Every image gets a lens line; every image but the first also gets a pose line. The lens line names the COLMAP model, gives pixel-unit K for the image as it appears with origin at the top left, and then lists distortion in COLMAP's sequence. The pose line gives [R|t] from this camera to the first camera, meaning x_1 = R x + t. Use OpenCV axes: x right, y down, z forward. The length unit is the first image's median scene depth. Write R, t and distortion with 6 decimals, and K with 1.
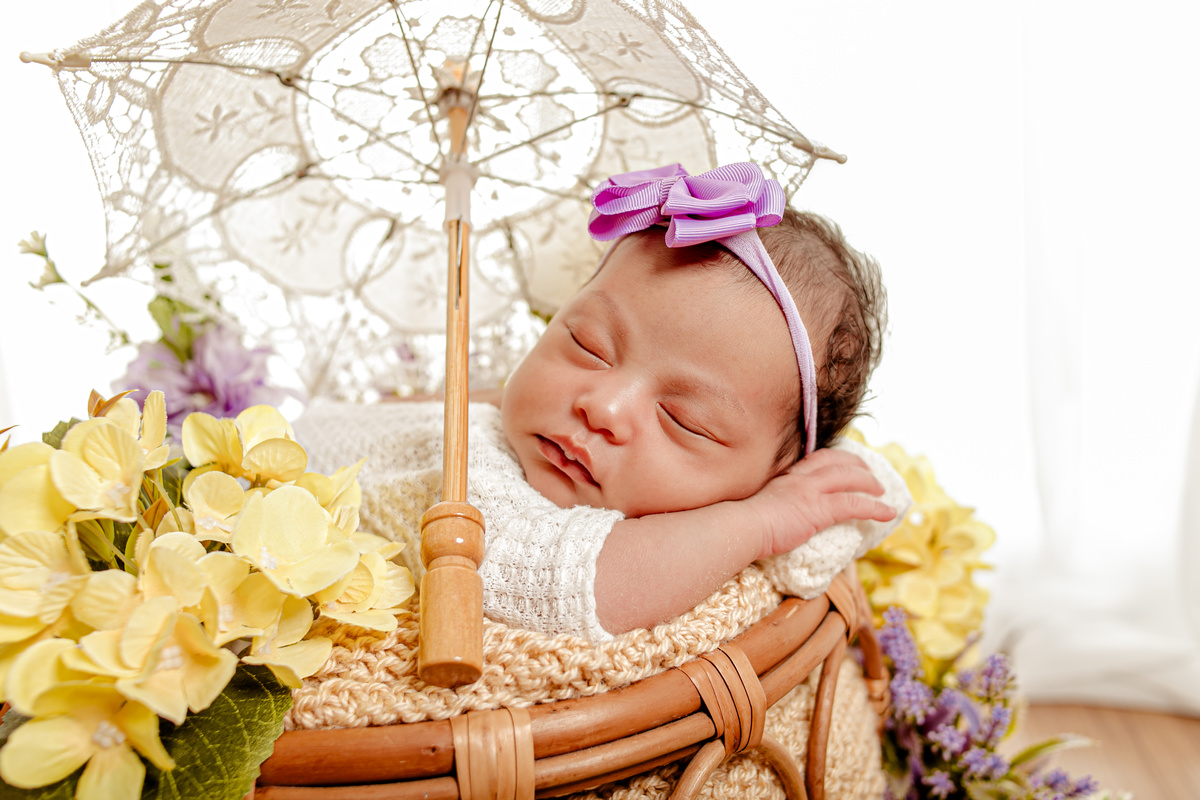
lens RADIAL K [[1215.0, 0, 600.0], [0, 1215.0, 400.0], [0, 0, 1]] dist [0.044867, 0.009930]
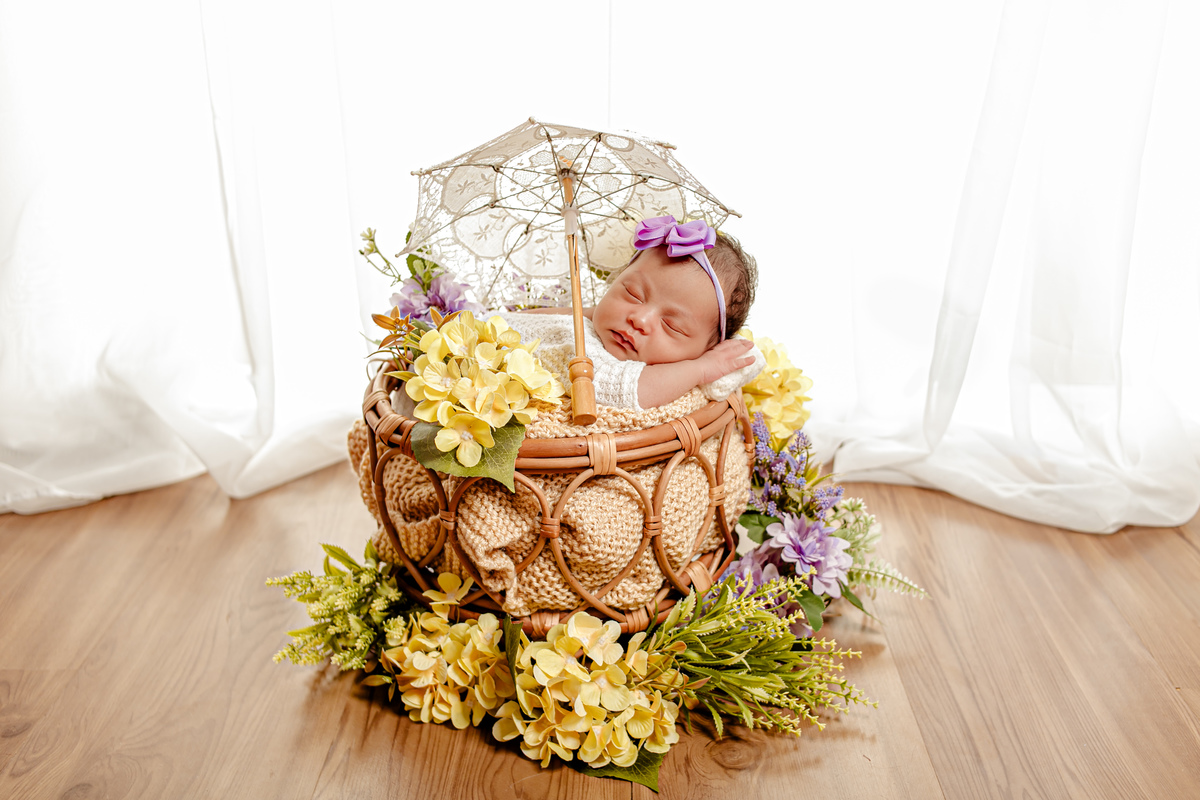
lens RADIAL K [[1215.0, 0, 600.0], [0, 1215.0, 400.0], [0, 0, 1]] dist [0.044867, 0.009930]
pose [[0.997846, 0.018584, 0.062906, -0.213298], [-0.024307, 0.995511, 0.091467, -0.051730], [-0.060924, -0.092799, 0.993819, -1.356045]]
